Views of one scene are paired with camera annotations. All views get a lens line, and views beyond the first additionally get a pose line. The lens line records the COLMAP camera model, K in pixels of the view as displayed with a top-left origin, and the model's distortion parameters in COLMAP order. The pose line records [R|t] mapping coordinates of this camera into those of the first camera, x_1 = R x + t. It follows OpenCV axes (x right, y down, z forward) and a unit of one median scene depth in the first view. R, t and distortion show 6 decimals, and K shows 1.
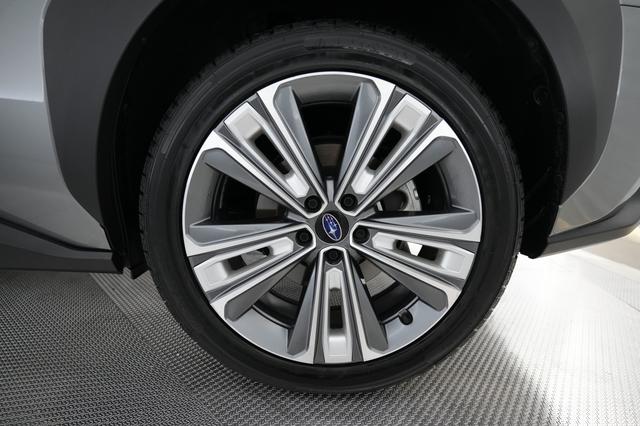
lens RADIAL K [[311.8, 0, 323.9], [0, 311.8, 214.9], [0, 0, 1]] dist [-0.035099, -0.000232]
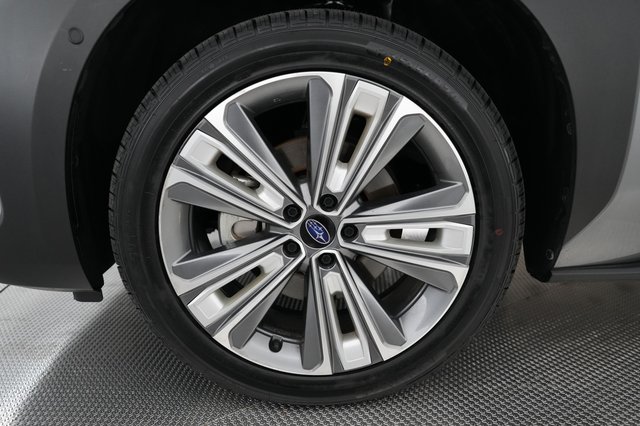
lens RADIAL K [[454.5, 0, 317.6], [0, 454.5, 214.8], [0, 0, 1]] dist [0.049493, 0.000568]
pose [[0.971446, -0.227648, -0.066851, 0.131819], [0.232773, 0.968998, 0.082821, -0.125793], [0.045924, -0.096017, 0.994320, -0.369115]]
